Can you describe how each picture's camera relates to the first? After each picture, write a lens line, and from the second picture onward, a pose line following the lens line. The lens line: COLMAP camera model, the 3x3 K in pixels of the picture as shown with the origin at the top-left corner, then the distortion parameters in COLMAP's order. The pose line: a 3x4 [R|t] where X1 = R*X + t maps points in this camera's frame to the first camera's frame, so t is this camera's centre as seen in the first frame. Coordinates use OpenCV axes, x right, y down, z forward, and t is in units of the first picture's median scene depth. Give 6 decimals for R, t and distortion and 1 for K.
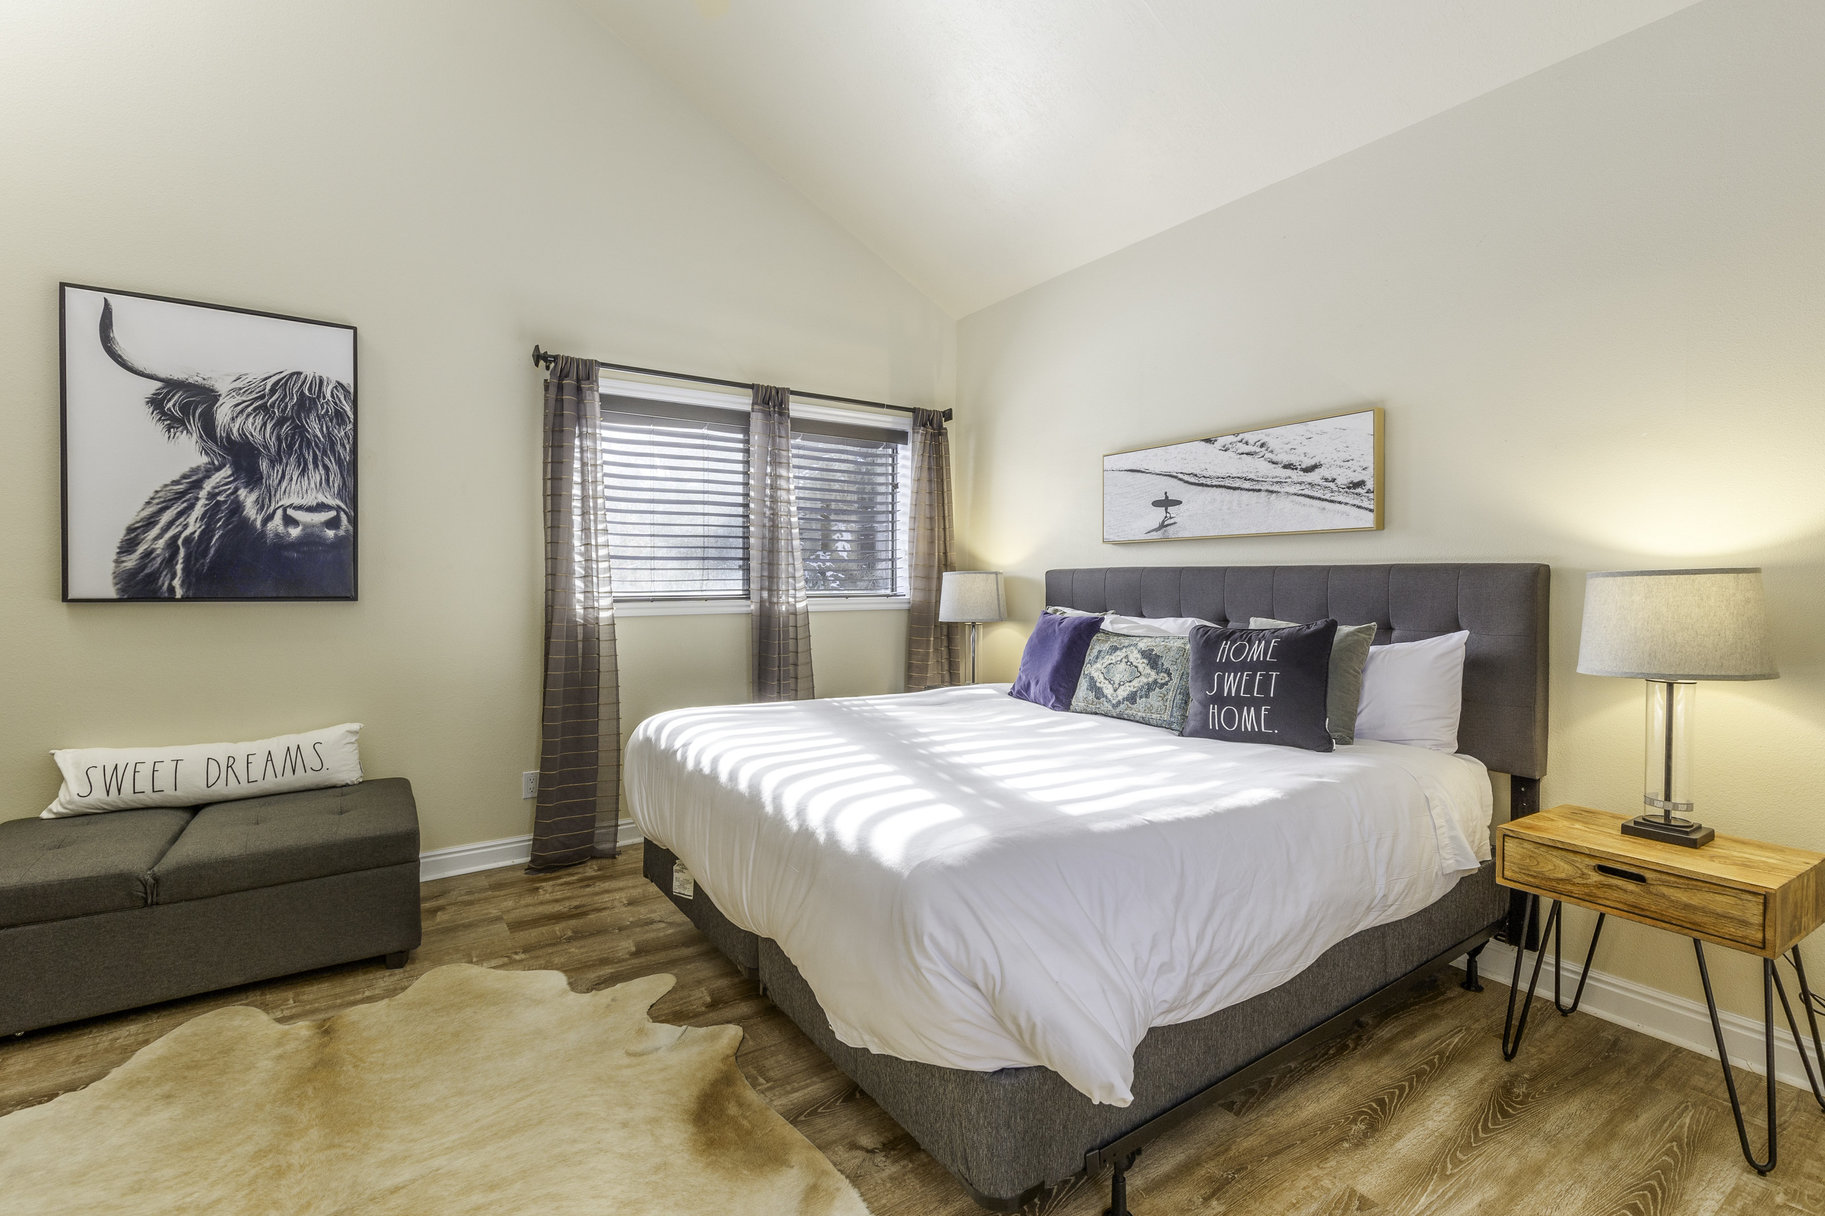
lens RADIAL K [[825.4, 0, 913.6], [0, 825.4, 602.6], [0, 0, 1]] dist [0.001030, -0.000383]
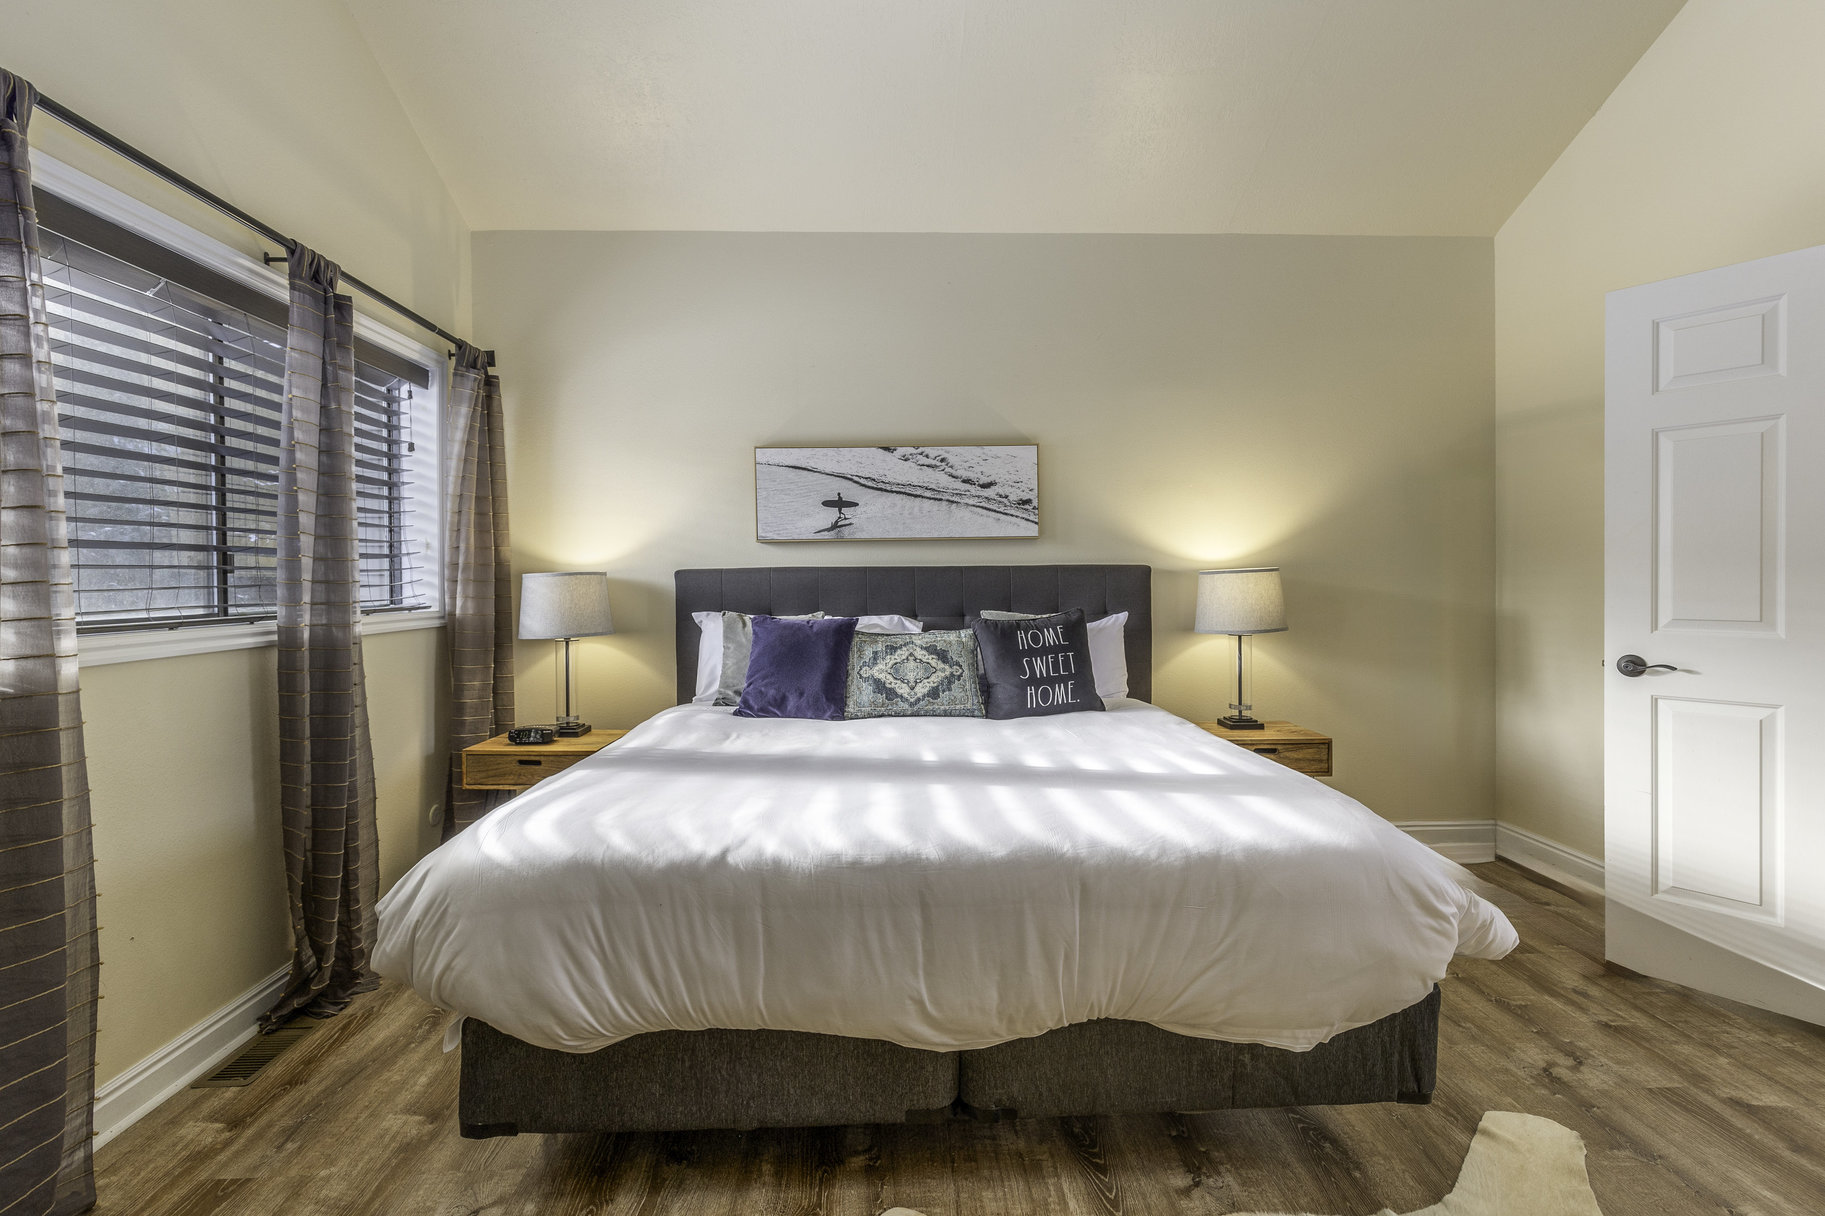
lens RADIAL K [[838.4, 0, 894.9], [0, 838.4, 598.6], [0, 0, 1]] dist [0.001183, -0.000091]
pose [[0.529537, -0.027510, 0.847841, -0.616771], [0.035063, 0.999330, 0.010526, -0.014674], [-0.847562, 0.024154, 0.530147, 0.461007]]
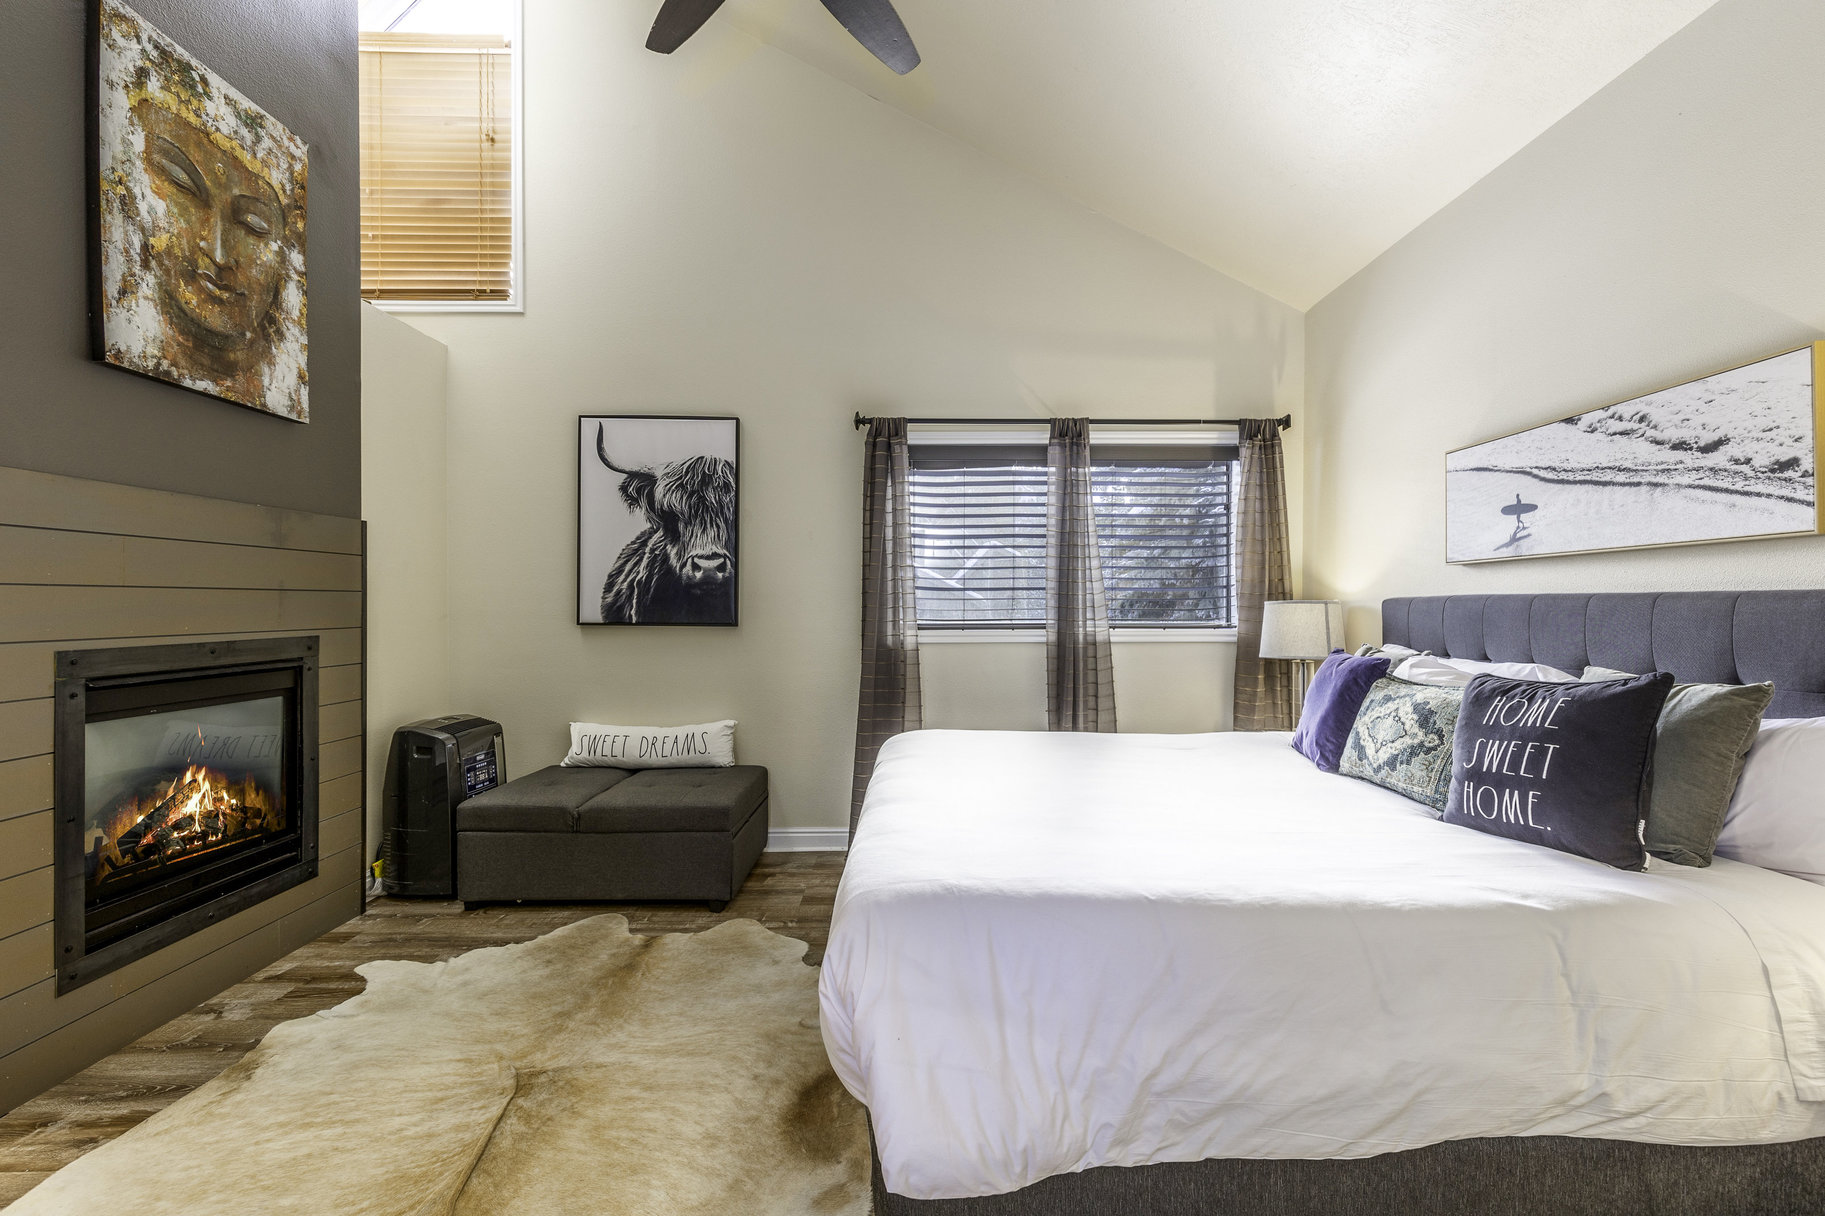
lens RADIAL K [[825.4, 0, 913.6], [0, 825.4, 602.6], [0, 0, 1]] dist [0.001030, -0.000383]
pose [[0.826828, -0.003595, -0.562443, 0.315344], [-0.014232, 0.999526, -0.027310, -0.008367], [0.562275, 0.030585, 0.826385, 0.085743]]
